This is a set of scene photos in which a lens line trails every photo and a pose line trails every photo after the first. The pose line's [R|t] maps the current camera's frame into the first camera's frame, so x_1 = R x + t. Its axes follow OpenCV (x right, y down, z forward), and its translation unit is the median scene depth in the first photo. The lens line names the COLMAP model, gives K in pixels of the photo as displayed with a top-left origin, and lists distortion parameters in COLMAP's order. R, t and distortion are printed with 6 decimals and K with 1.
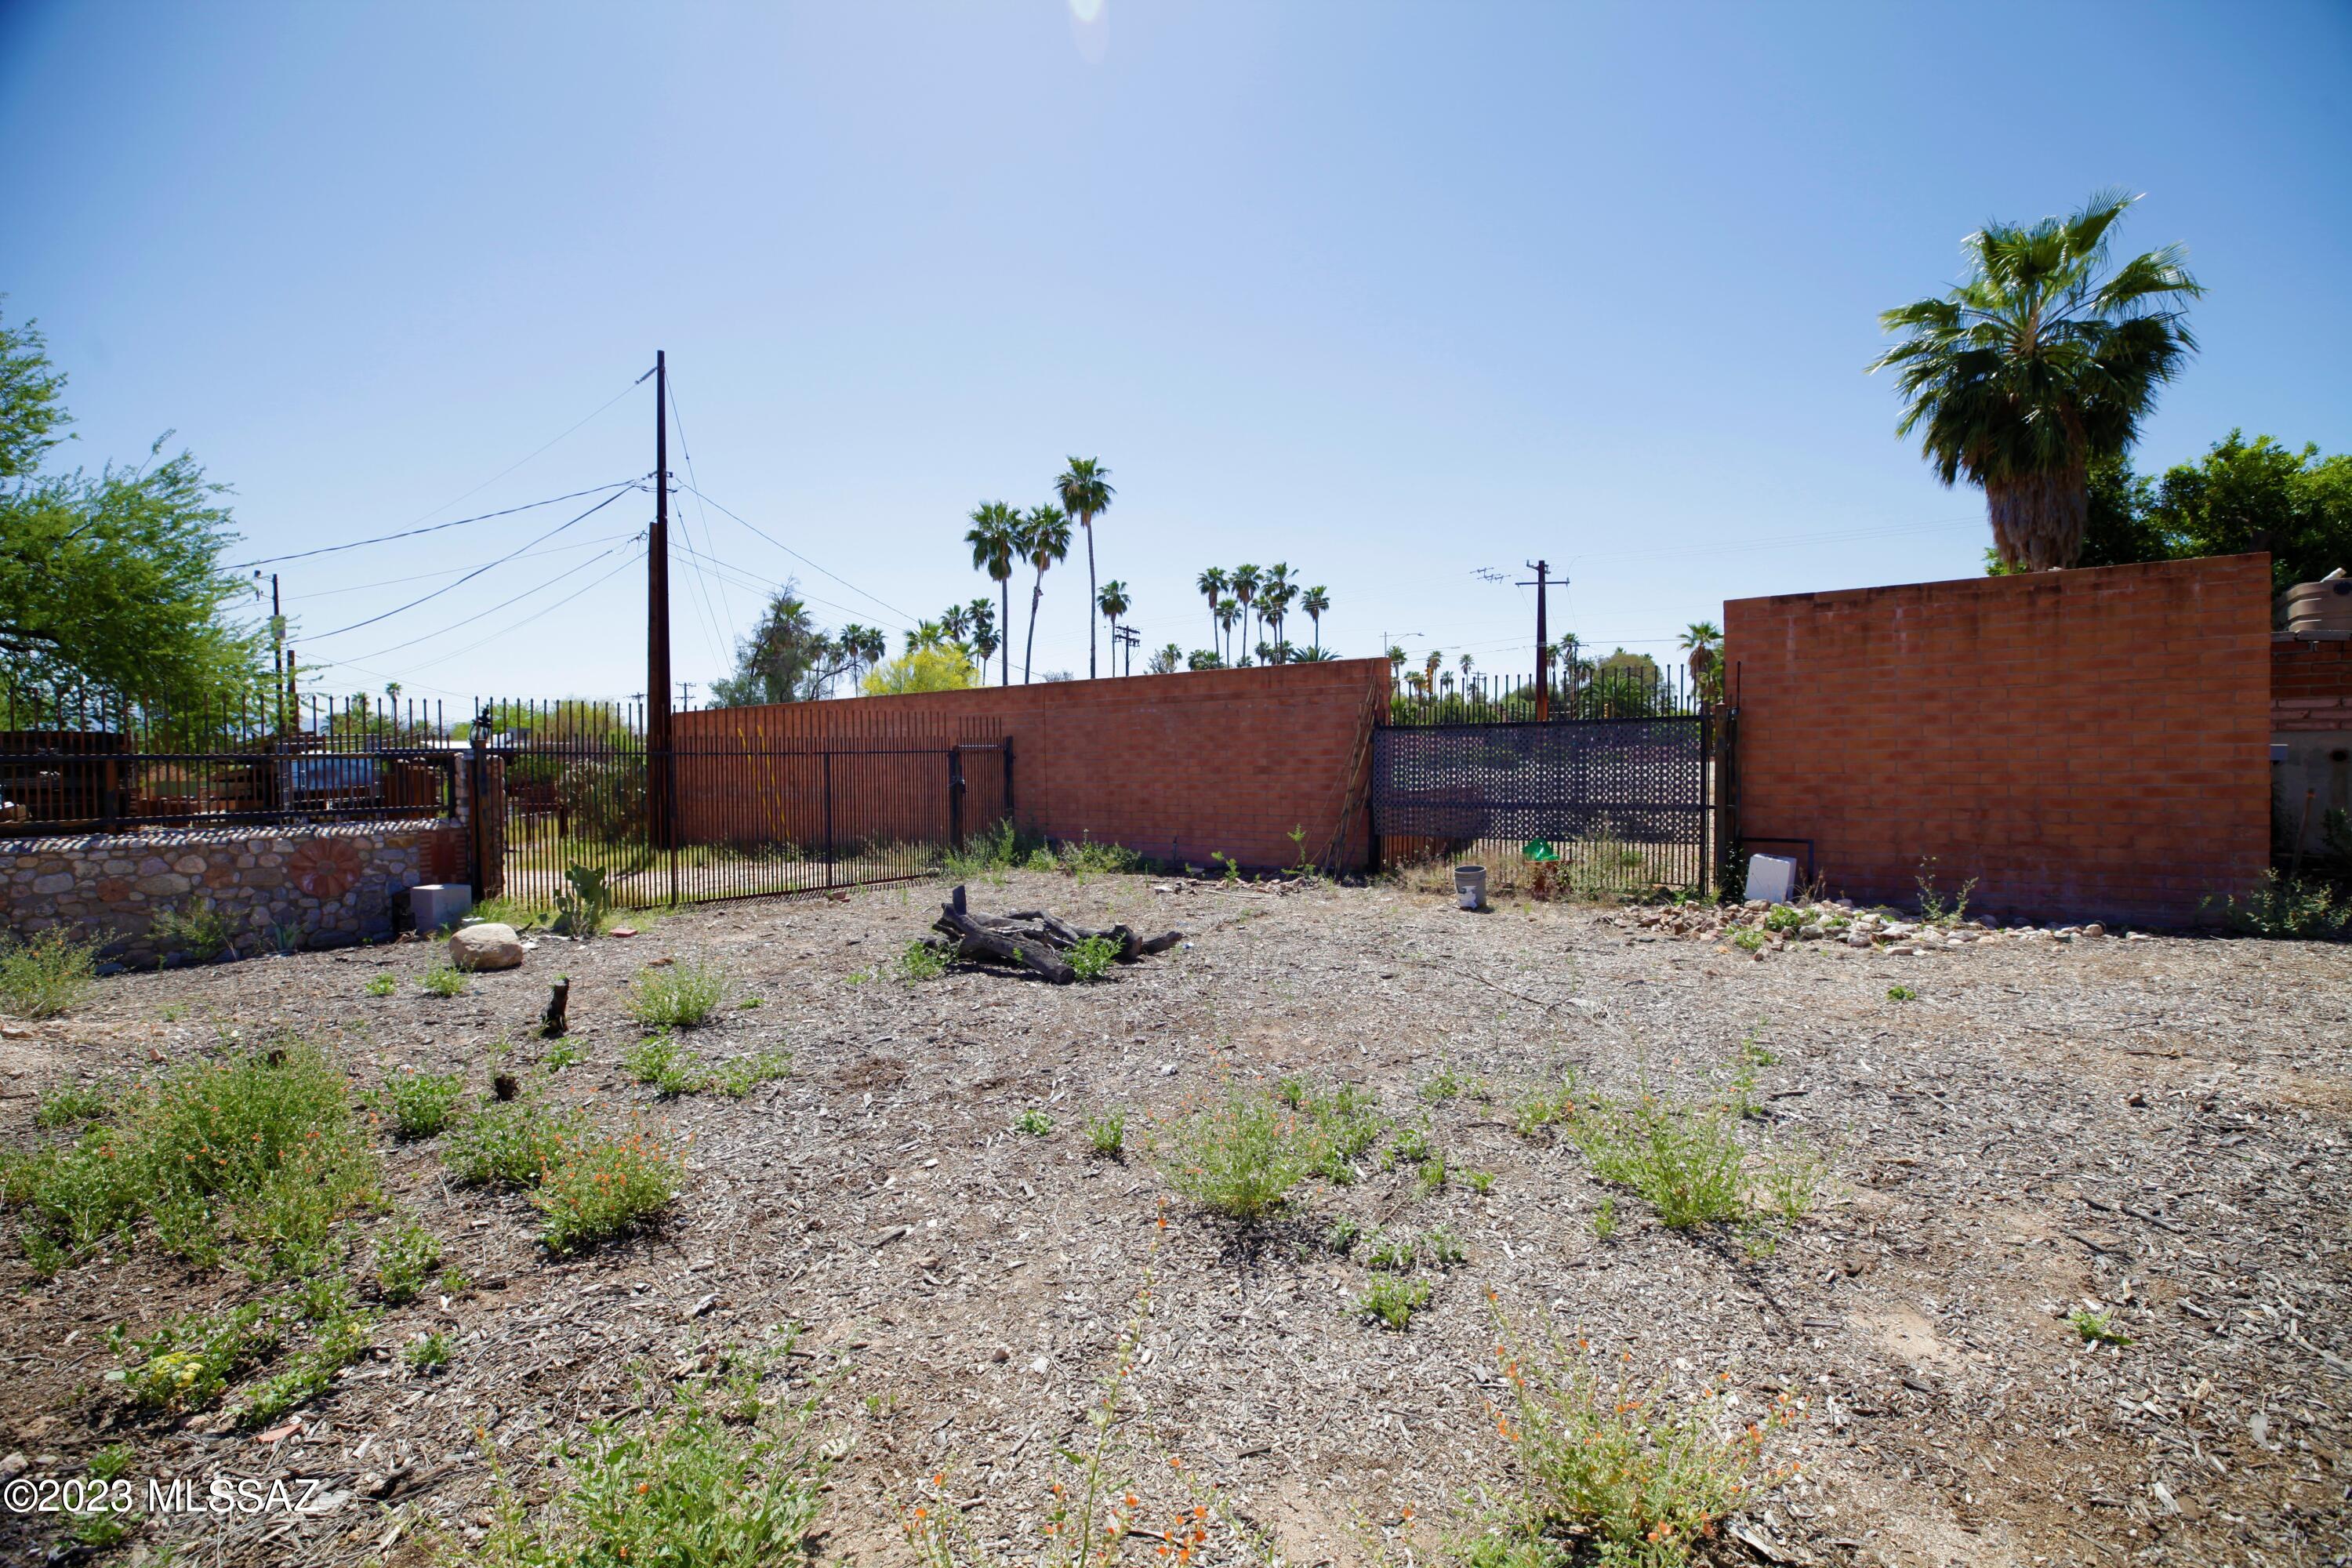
lens RADIAL K [[1061.5, 0, 1188.2], [0, 1061.5, 782.8], [0, 0, 1]] dist [-0.048481, 0.010796]
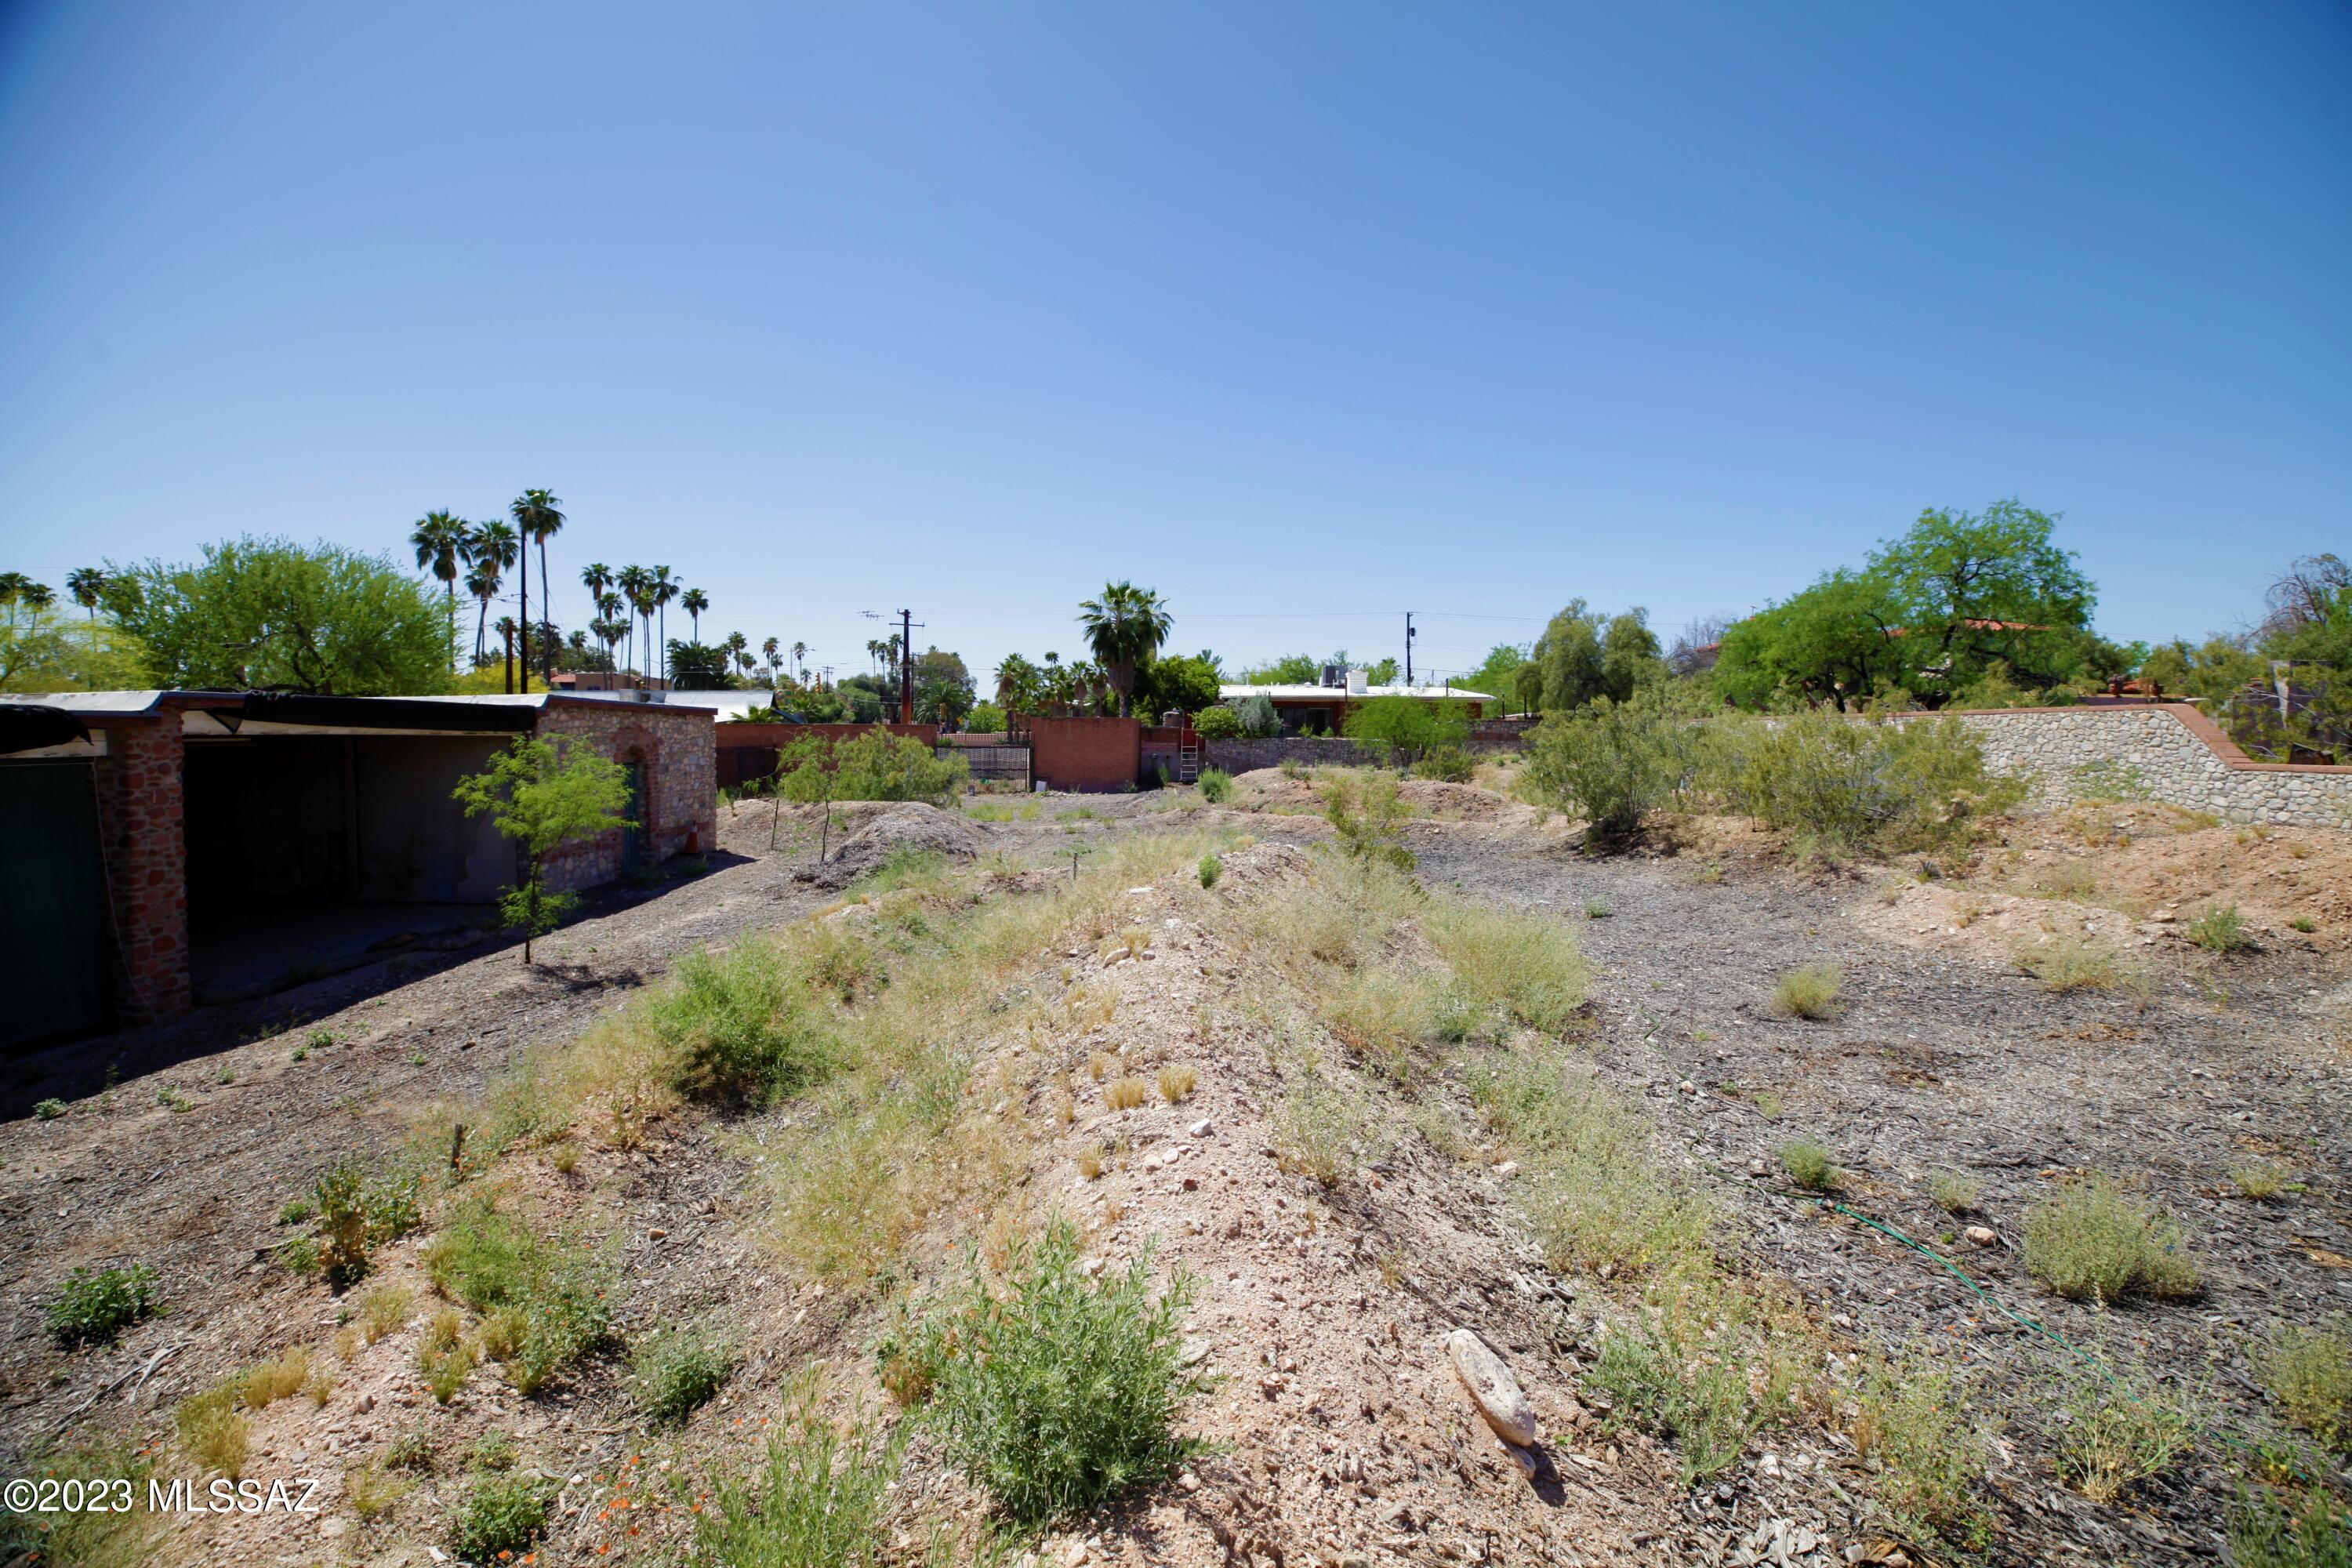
lens RADIAL K [[1061.5, 0, 1188.2], [0, 1061.5, 782.8], [0, 0, 1]] dist [-0.048481, 0.010796]
pose [[0.802077, -0.008800, 0.597156, -0.203924], [-0.005766, 0.999731, 0.022477, -0.003064], [-0.597193, -0.021471, 0.801810, -0.372794]]
